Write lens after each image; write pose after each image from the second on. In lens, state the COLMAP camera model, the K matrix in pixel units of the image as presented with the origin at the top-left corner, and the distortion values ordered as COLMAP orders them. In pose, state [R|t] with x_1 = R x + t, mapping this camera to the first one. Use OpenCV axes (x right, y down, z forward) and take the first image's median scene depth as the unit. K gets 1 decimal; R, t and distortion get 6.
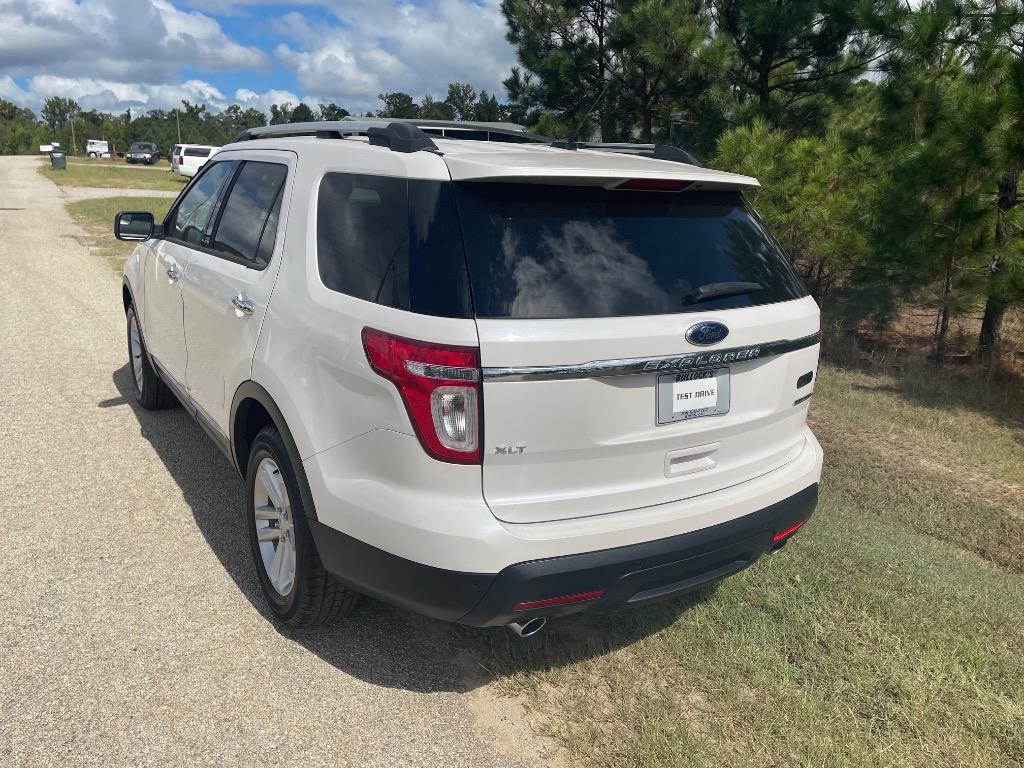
lens RADIAL K [[779.8, 0, 496.2], [0, 779.8, 387.6], [0, 0, 1]] dist [0.053074, -0.096642]
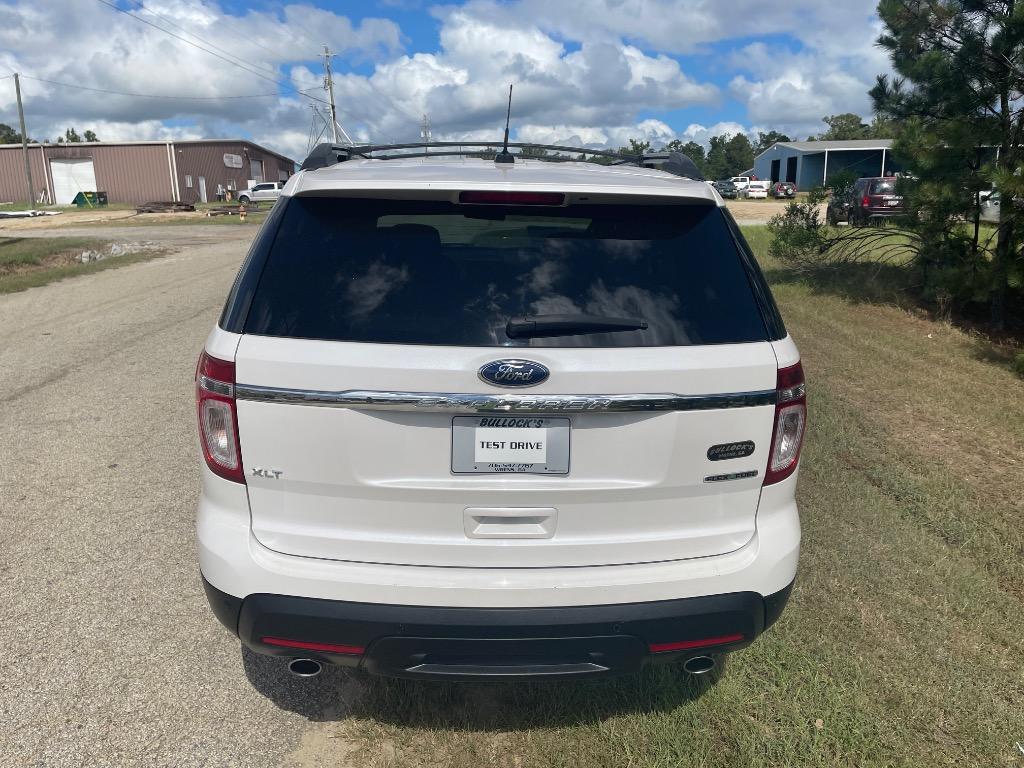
lens RADIAL K [[765.0, 0, 497.7], [0, 765.0, 383.0], [0, 0, 1]] dist [0.095154, -0.121326]
pose [[0.856341, 0.094554, -0.507680, 0.126409], [-0.114300, 0.993416, -0.007778, -0.009590], [0.503602, 0.064689, 0.861511, 0.054228]]
